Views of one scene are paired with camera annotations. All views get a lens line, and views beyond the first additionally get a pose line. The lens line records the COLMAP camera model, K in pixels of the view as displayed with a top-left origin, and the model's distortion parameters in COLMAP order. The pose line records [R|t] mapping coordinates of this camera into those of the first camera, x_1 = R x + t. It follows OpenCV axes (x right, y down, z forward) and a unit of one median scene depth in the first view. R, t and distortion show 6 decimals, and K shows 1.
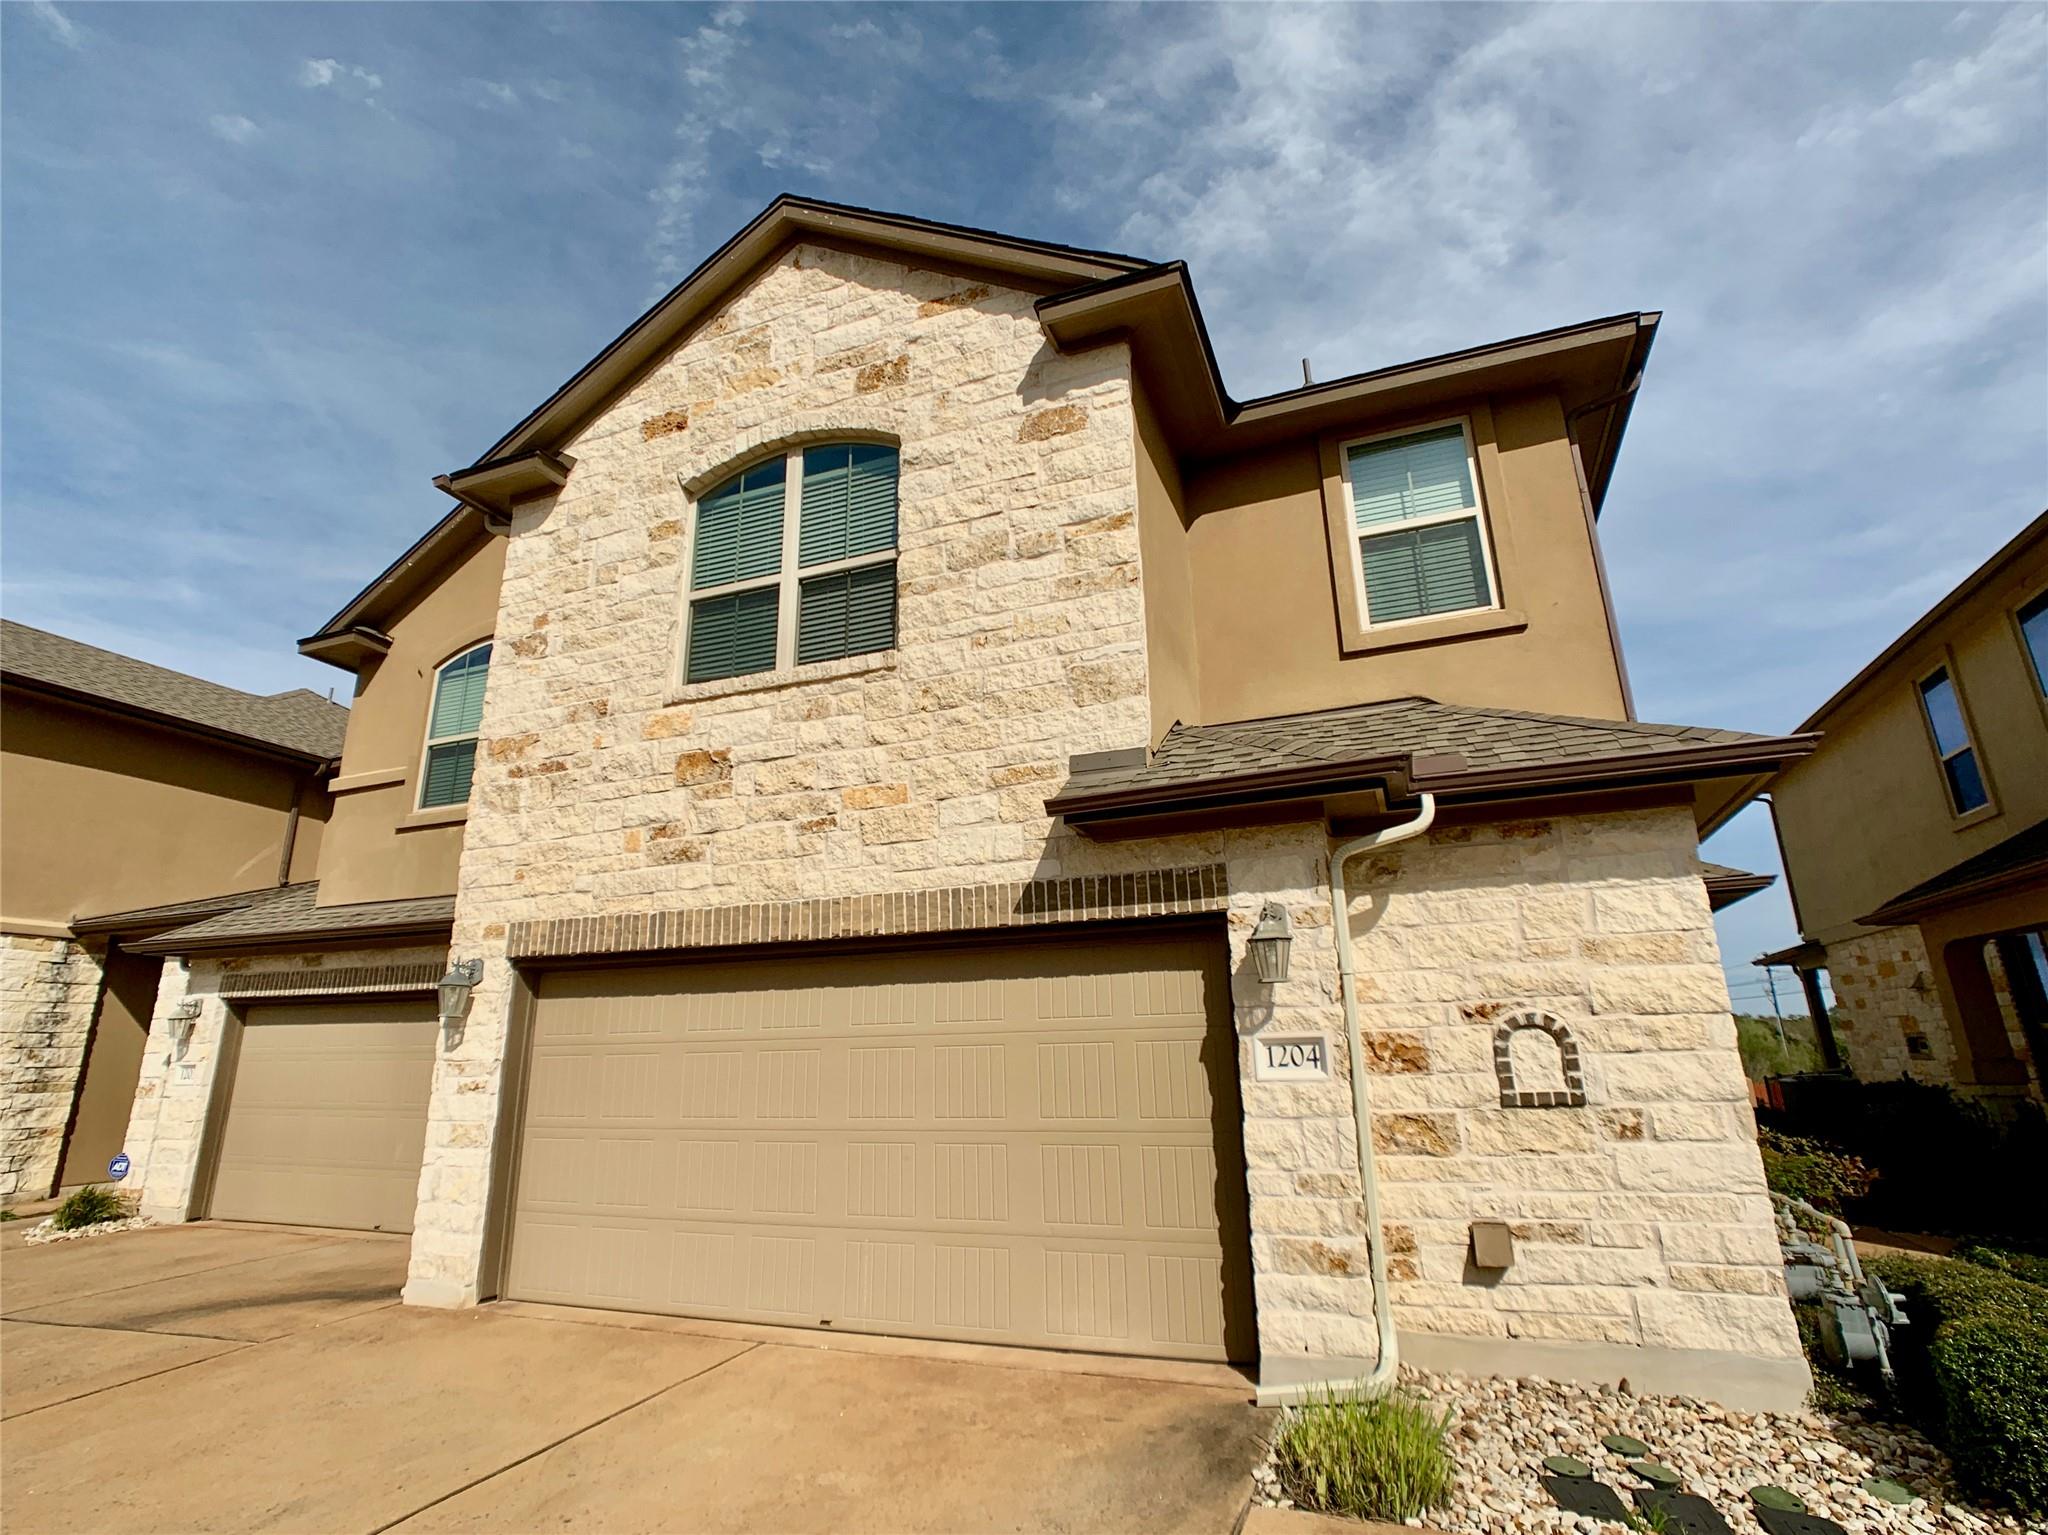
lens RADIAL K [[1003.7, 0, 1024.0], [0, 1003.7, 767.5], [0, 0, 1]] dist [-0.004348, -0.000361]
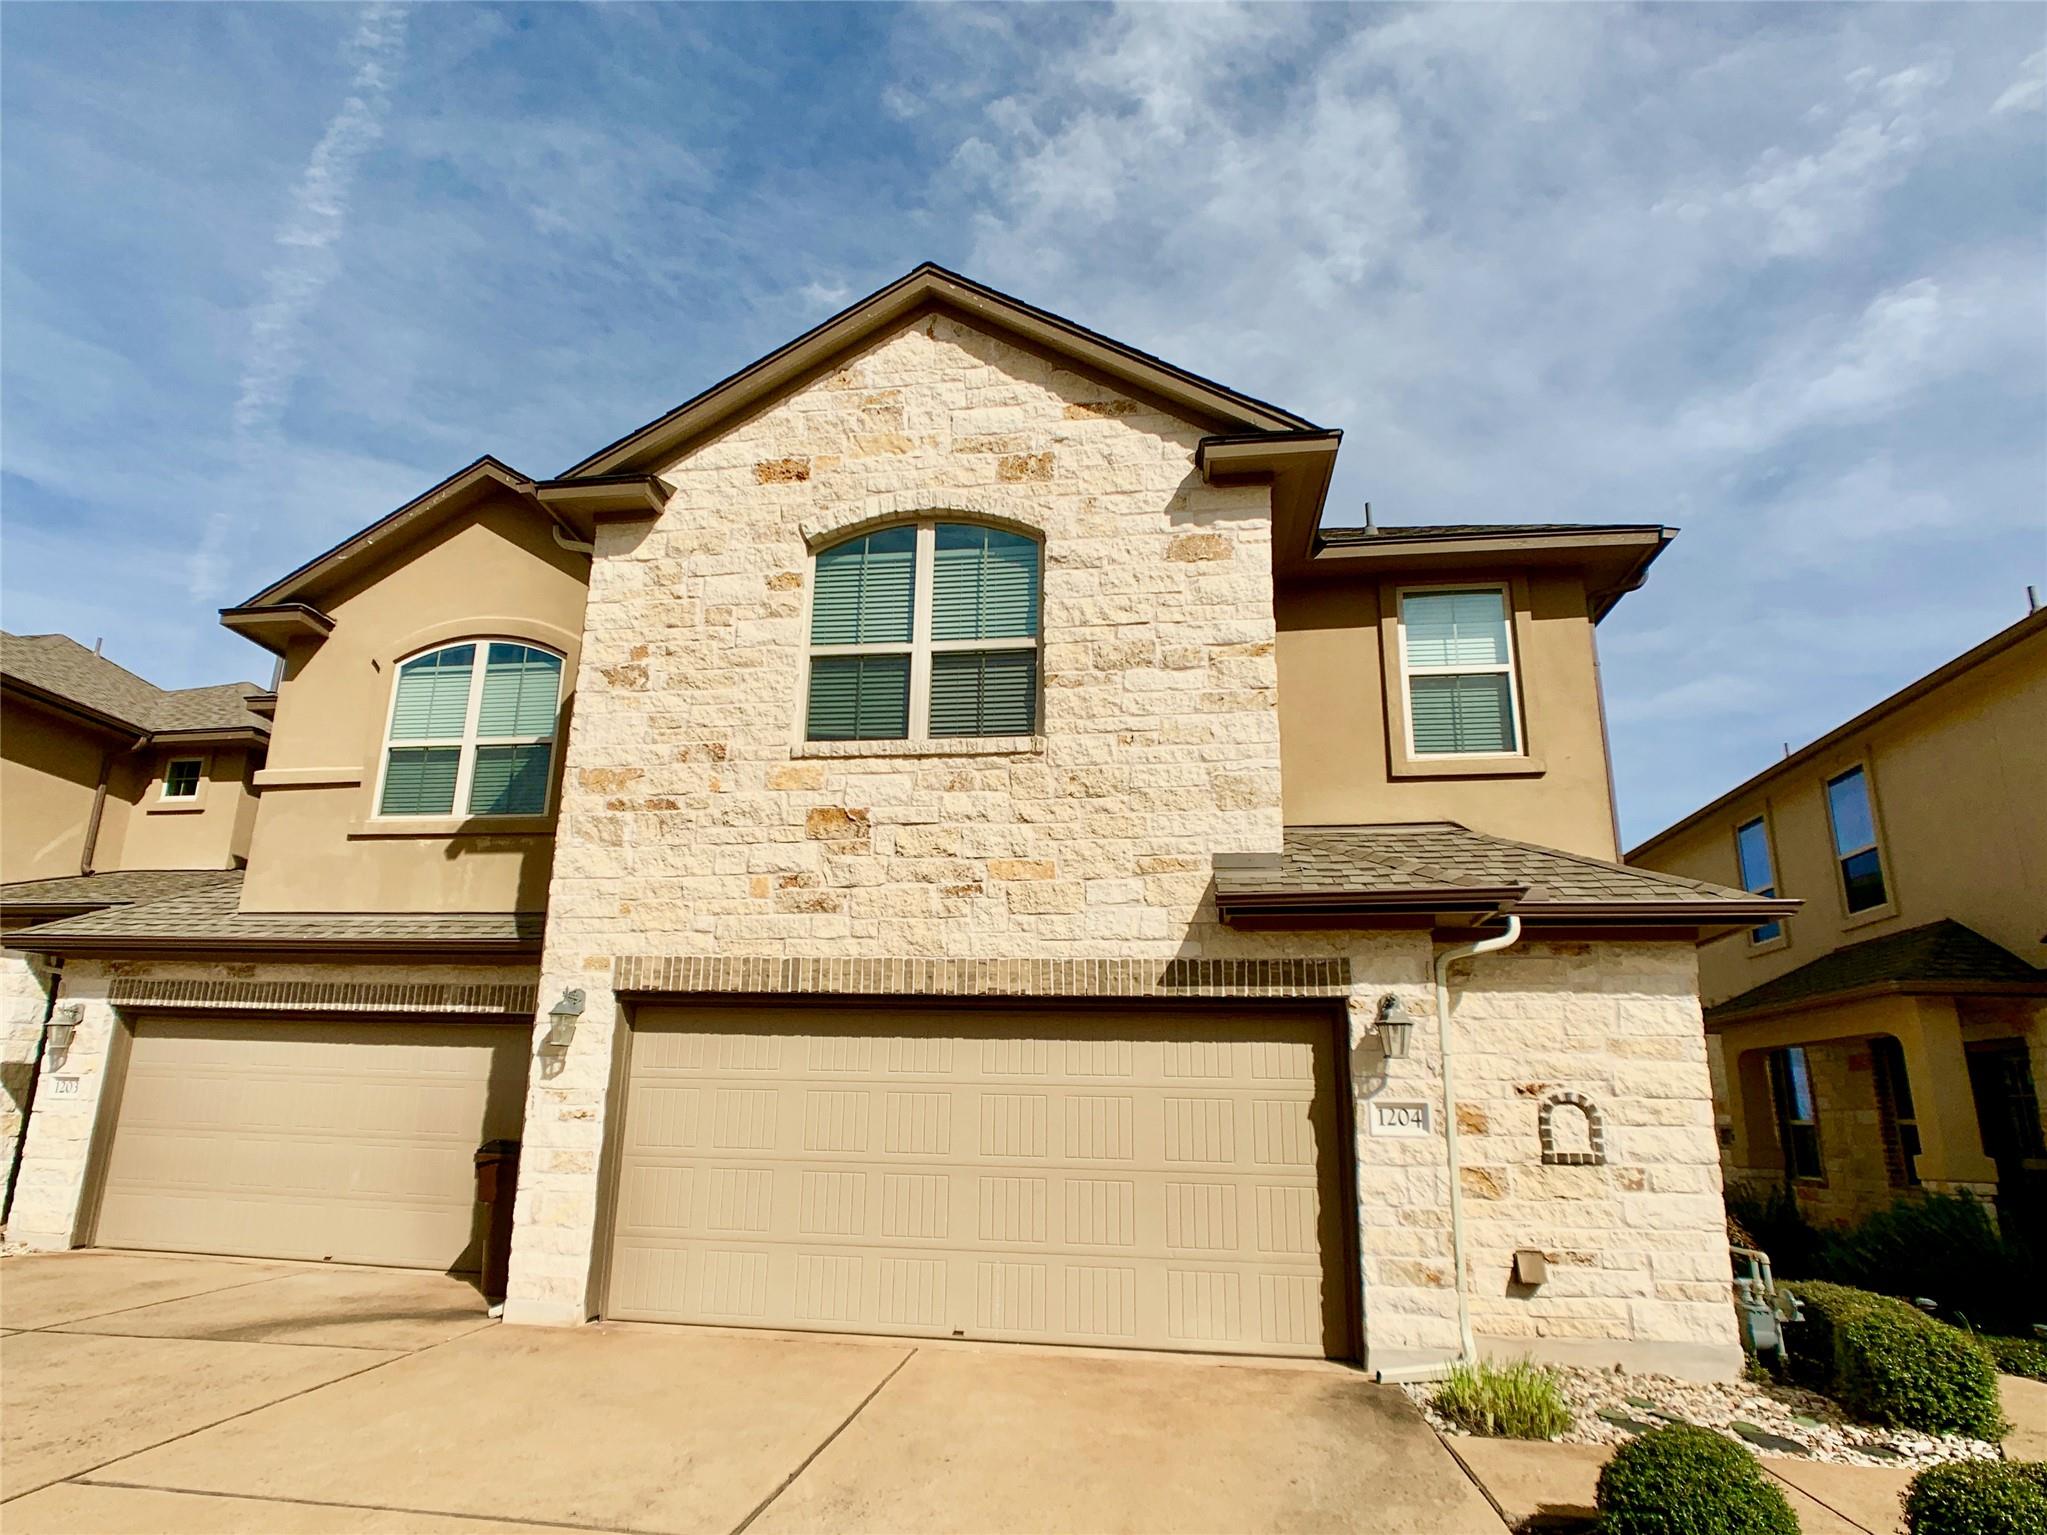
lens RADIAL K [[1089.6, 0, 1015.6], [0, 1089.6, 862.2], [0, 0, 1]] dist [0.003761, -0.009321]
pose [[0.975195, 0.090206, 0.202131, -0.379318], [-0.100479, 0.994089, 0.041129, -0.026510], [-0.197226, -0.060418, 0.978495, -0.160271]]
